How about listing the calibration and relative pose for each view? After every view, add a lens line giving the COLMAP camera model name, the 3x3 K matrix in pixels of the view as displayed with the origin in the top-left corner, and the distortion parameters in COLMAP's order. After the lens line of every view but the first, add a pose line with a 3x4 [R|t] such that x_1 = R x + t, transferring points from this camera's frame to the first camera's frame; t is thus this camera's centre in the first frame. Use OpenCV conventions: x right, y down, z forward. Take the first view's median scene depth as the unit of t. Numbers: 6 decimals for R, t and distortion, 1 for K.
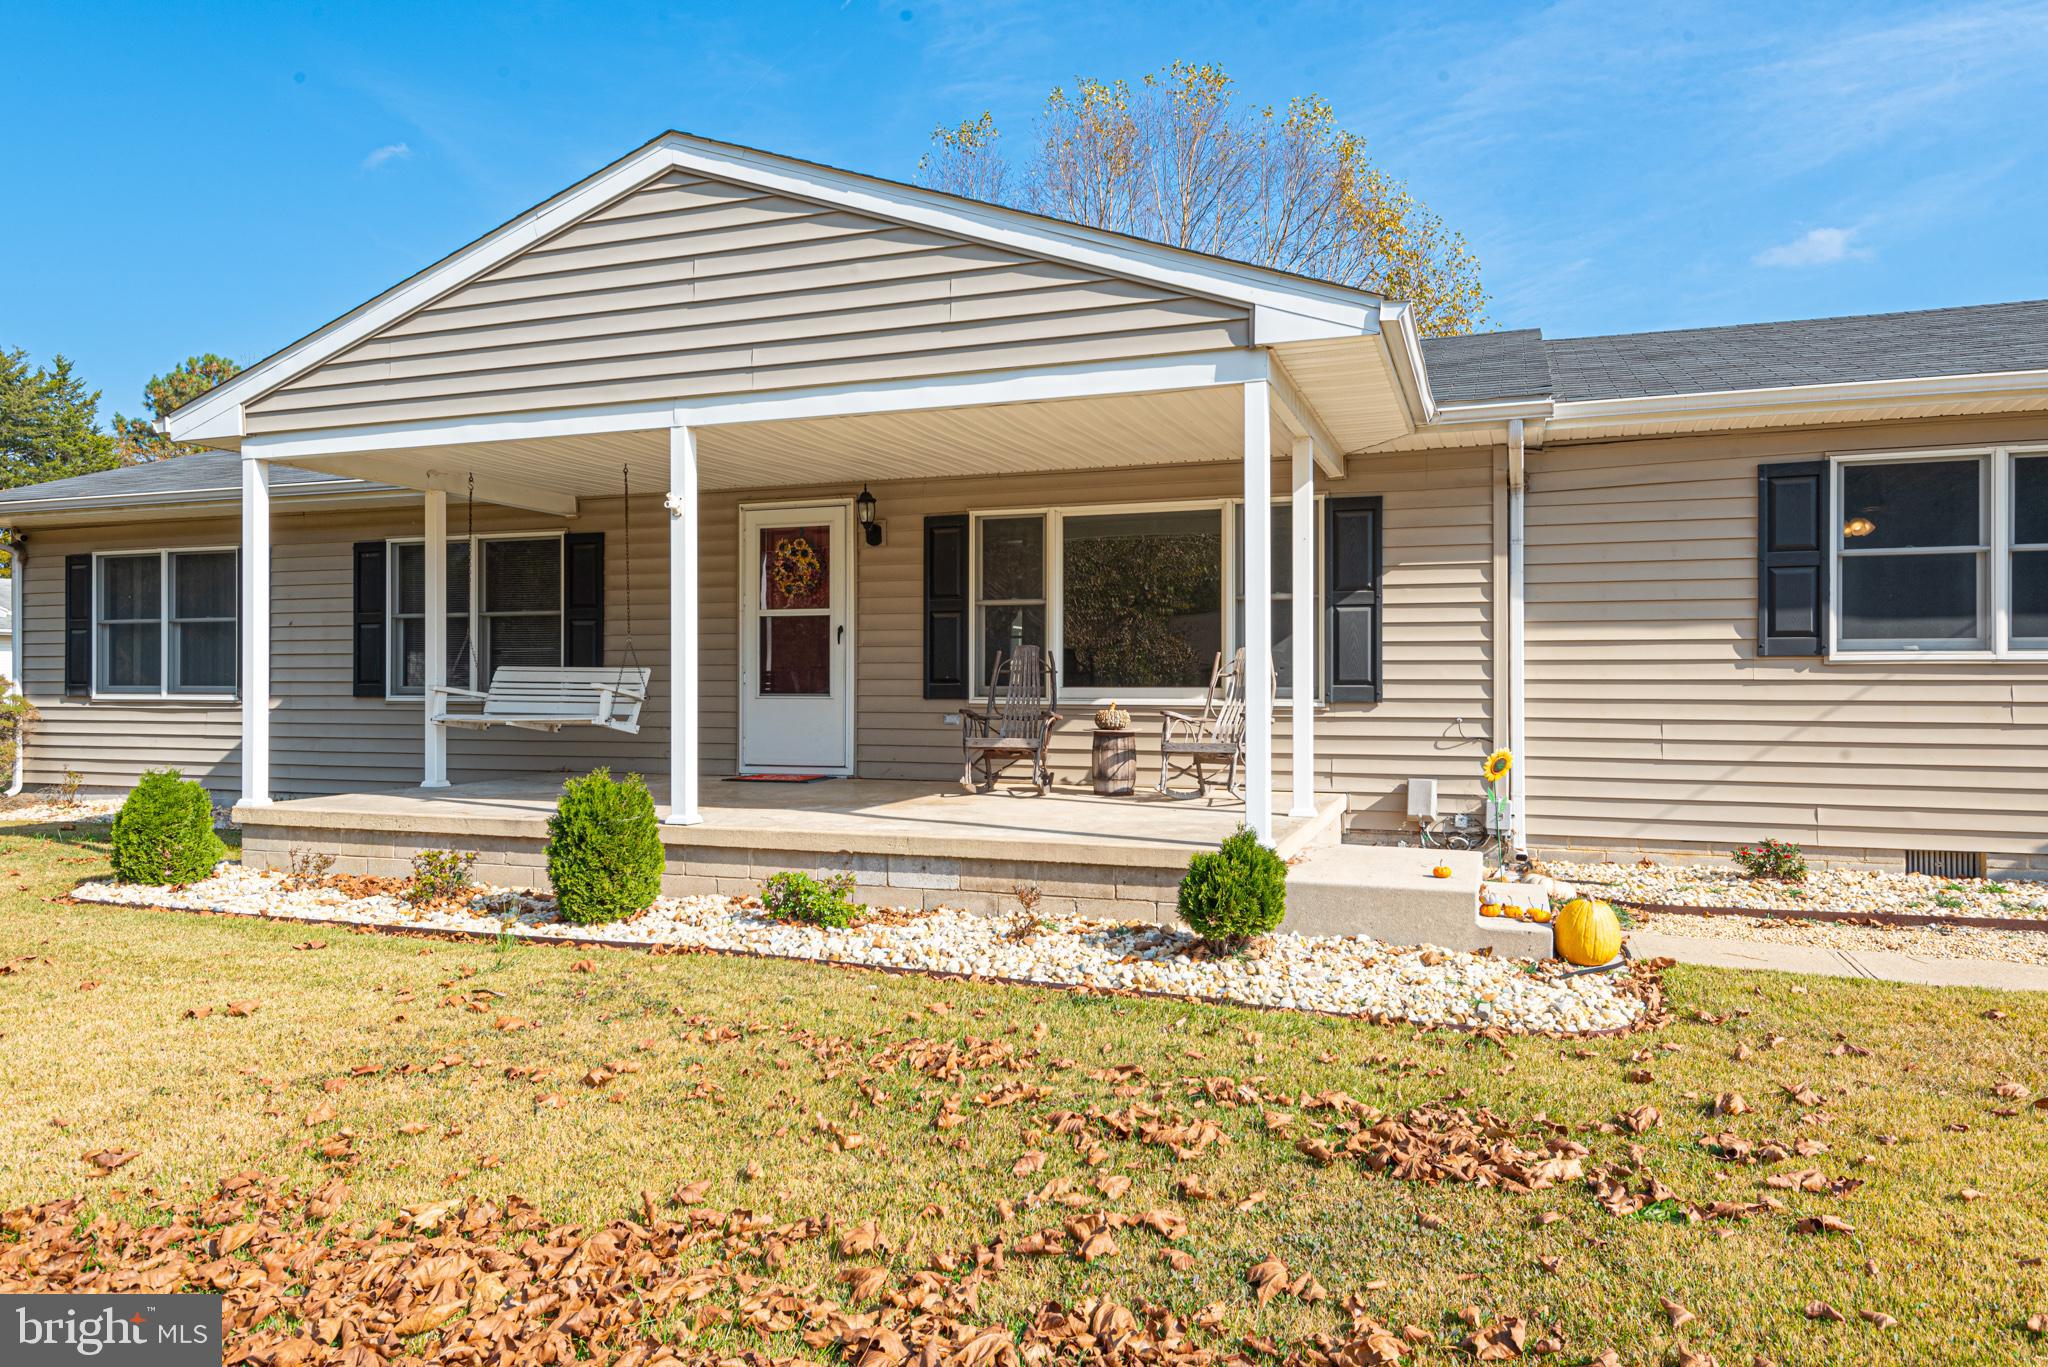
lens RADIAL K [[1328.9, 0, 1024.0], [0, 1328.9, 683.5], [0, 0, 1]] dist [0.041456, -0.034064]
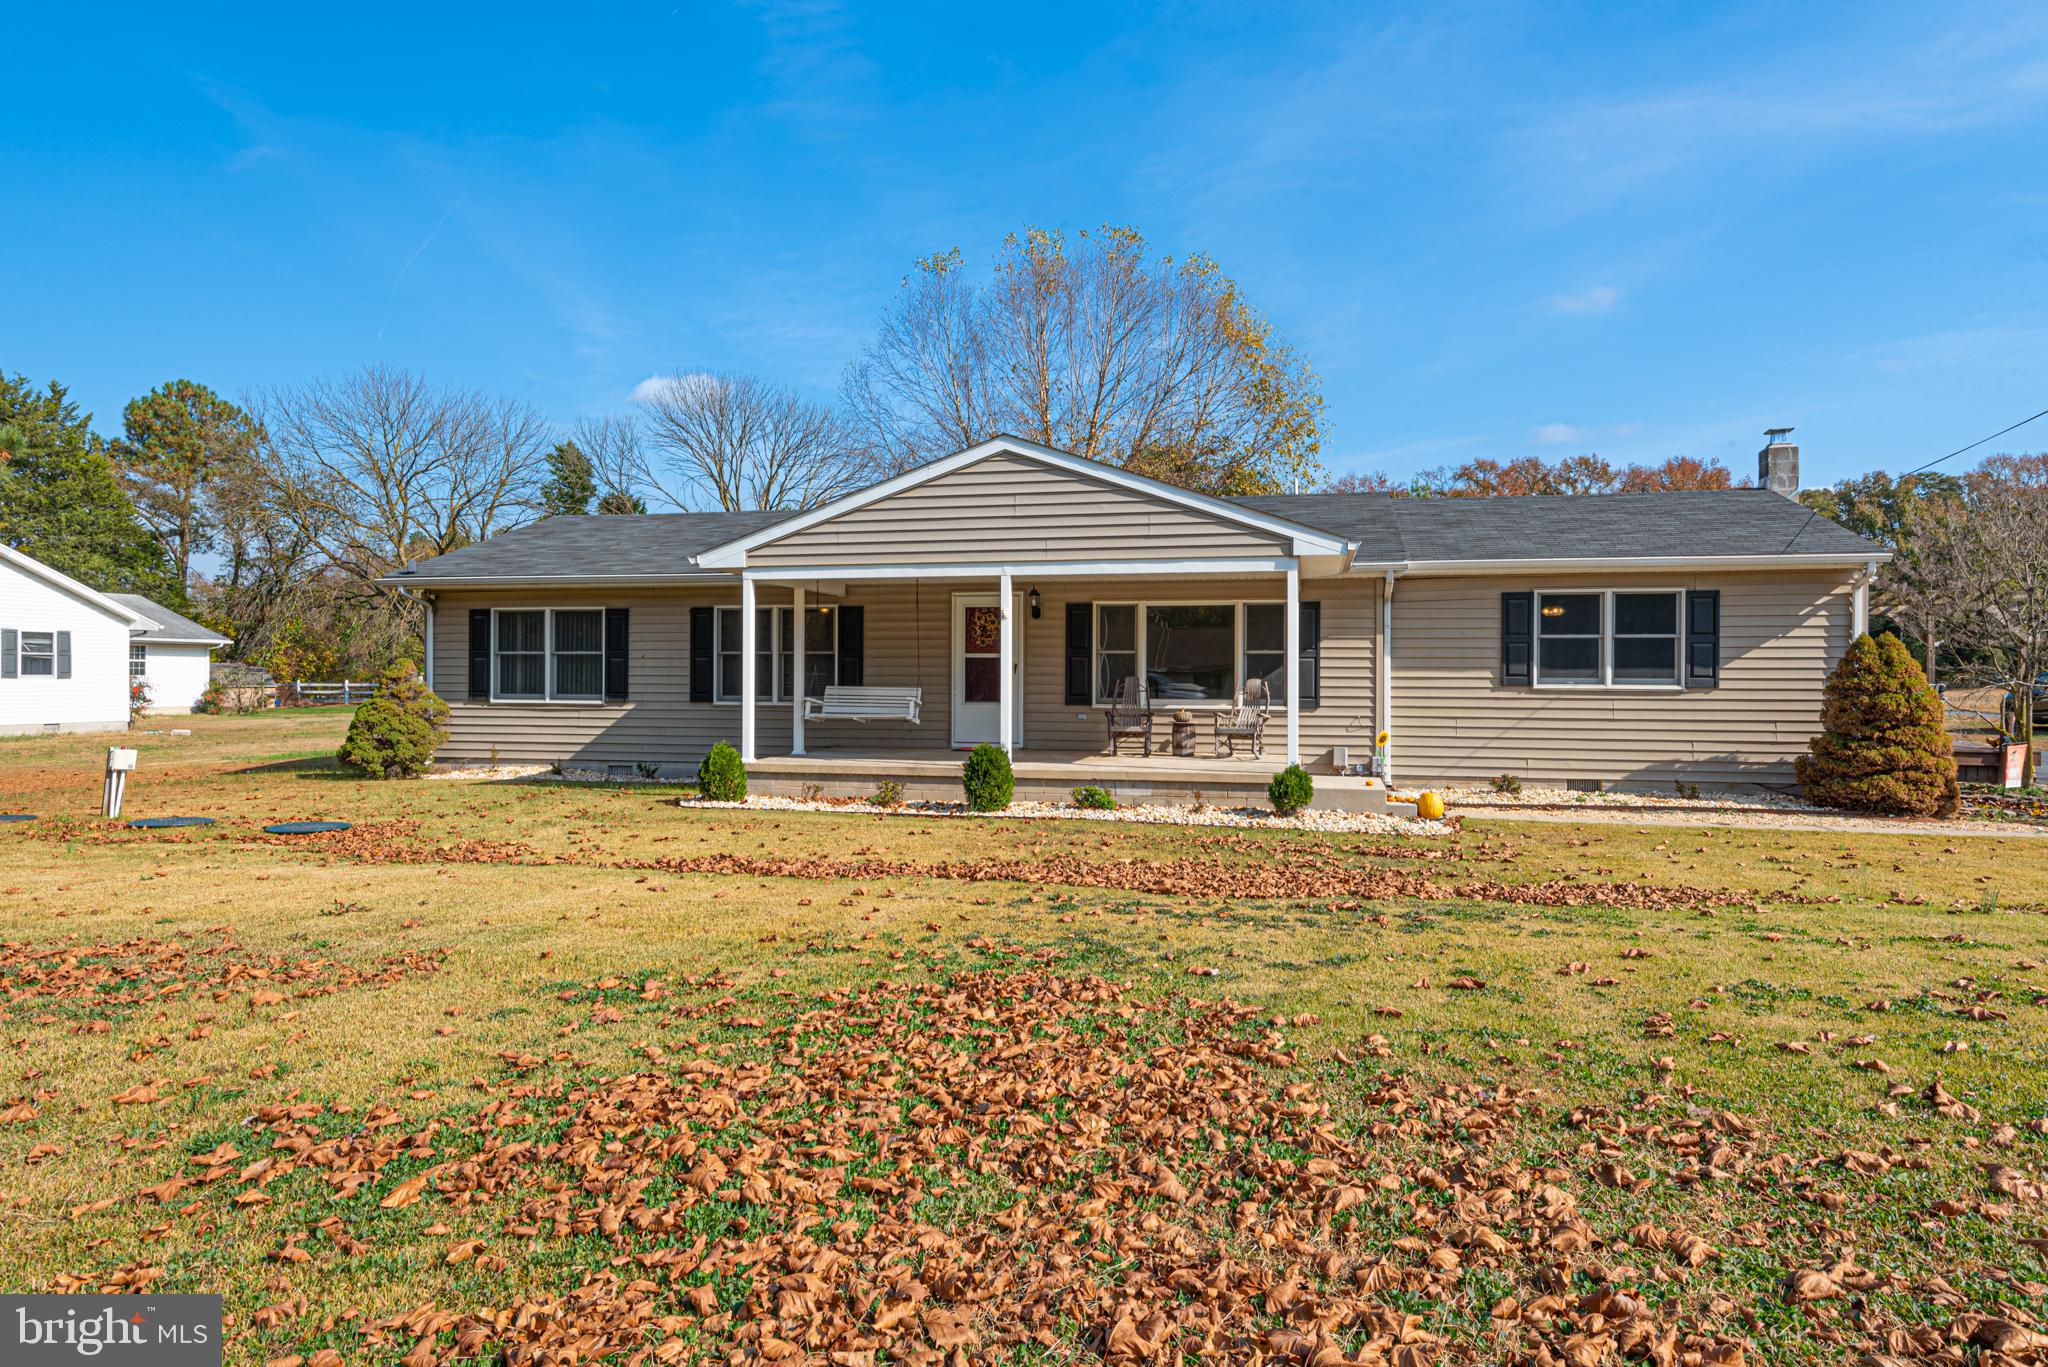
lens RADIAL K [[1238.2, 0, 1024.0], [0, 1238.2, 683.5], [0, 0, 1]] dist [0.026520, -0.018314]
pose [[0.992621, 0.003122, 0.121218, -0.384916], [-0.003558, 0.999988, 0.003379, -0.026373], [-0.121206, -0.003785, 0.992620, -0.753586]]
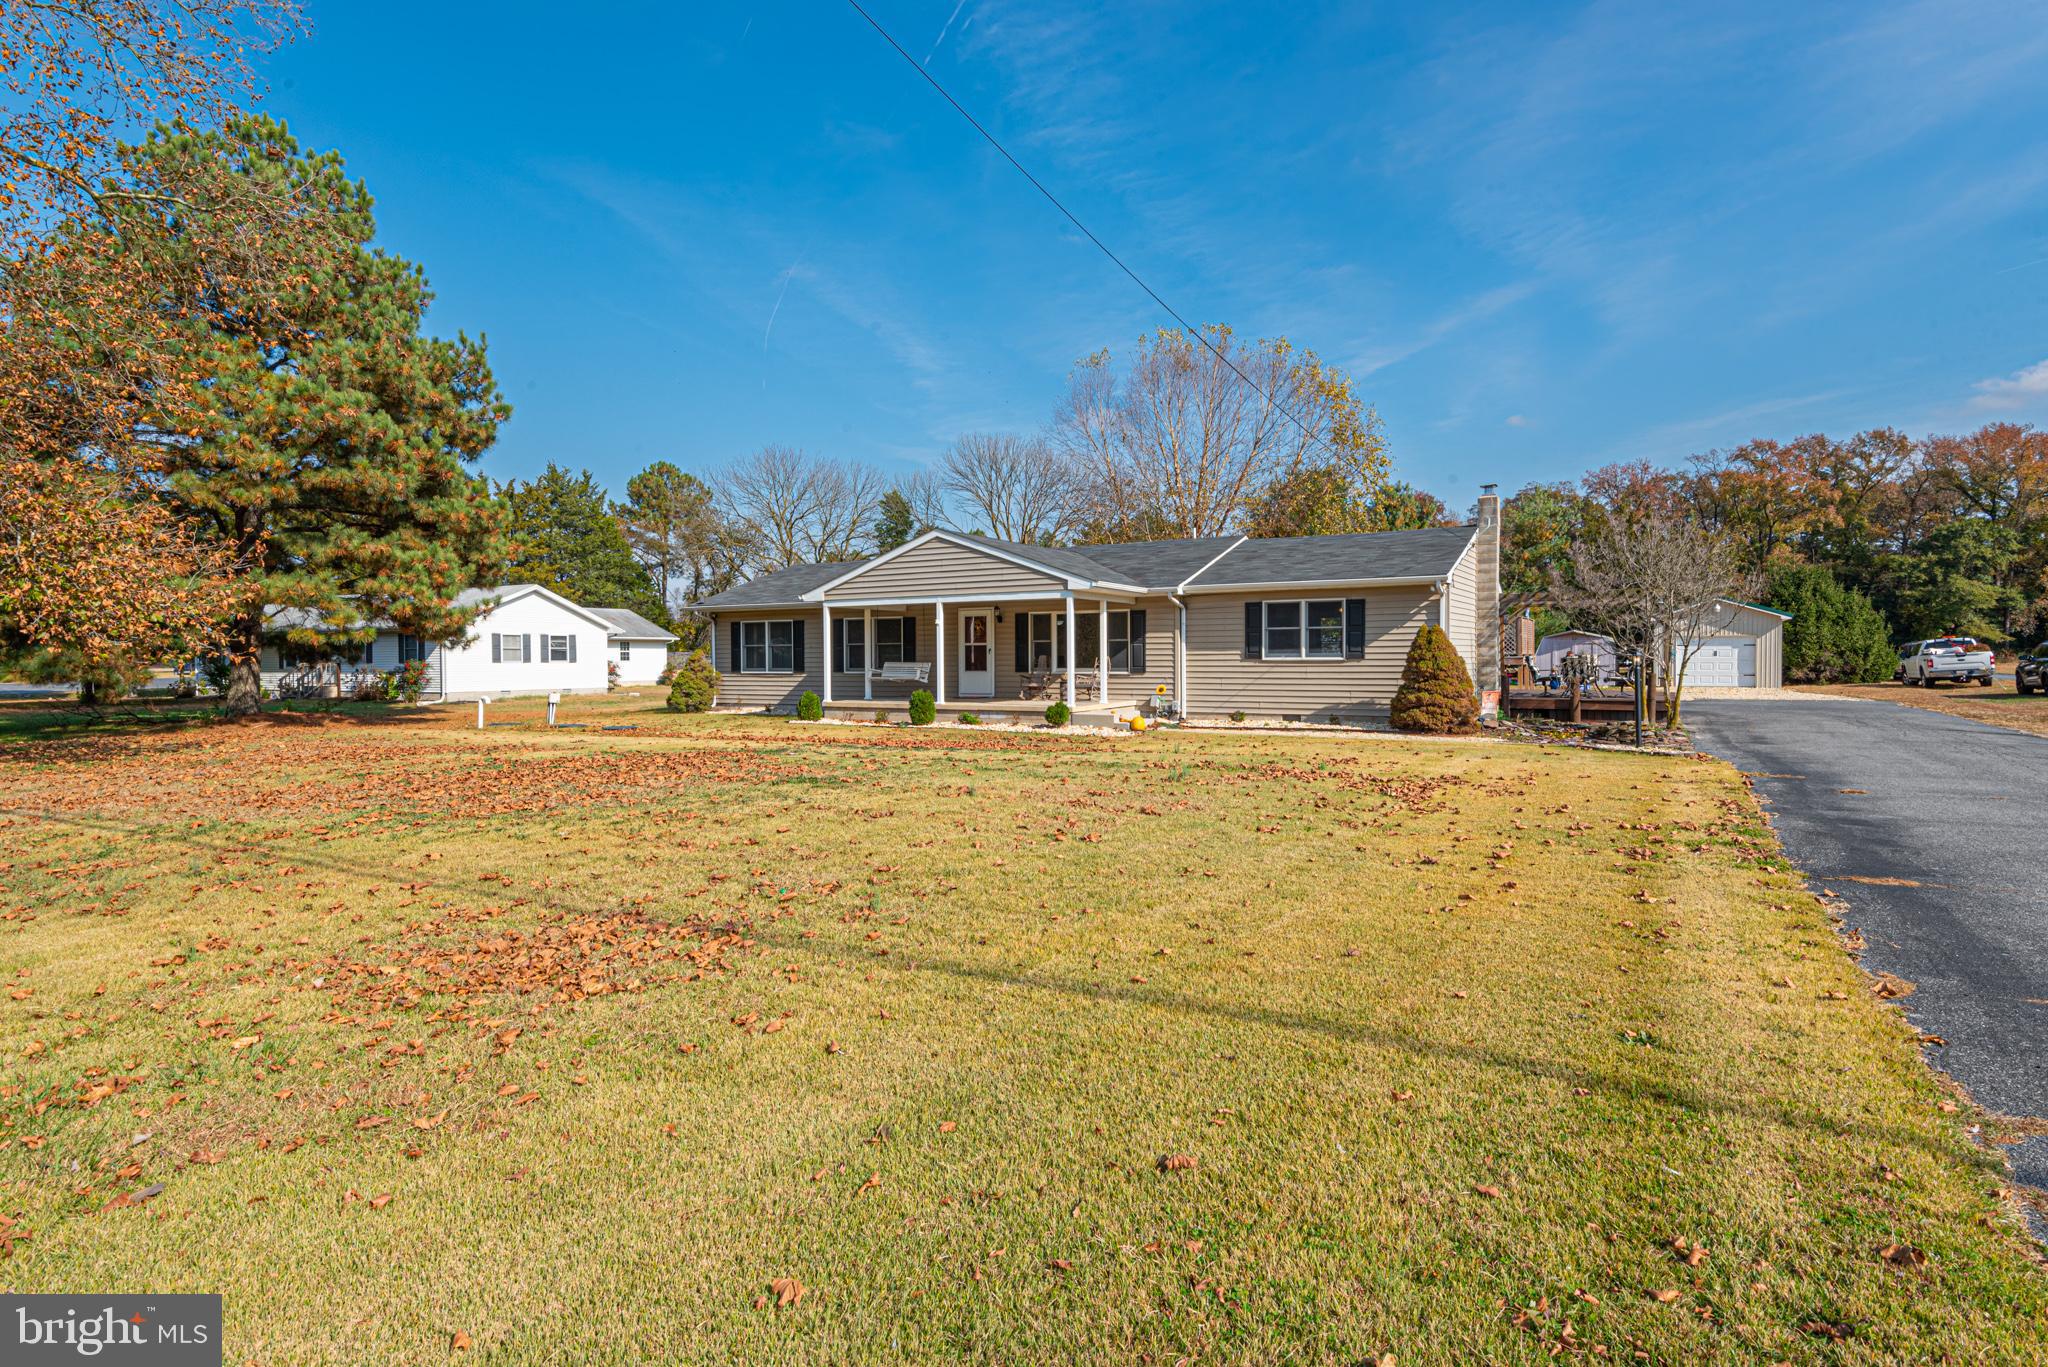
lens RADIAL K [[1080.1, 0, 1024.0], [0, 1080.1, 683.5], [0, 0, 1]] dist [0.027202, 0.000093]
pose [[0.984033, -0.001482, -0.177980, 0.457867], [0.005404, 0.999753, 0.021554, -0.018321], [0.177904, -0.022171, 0.983798, -1.728139]]
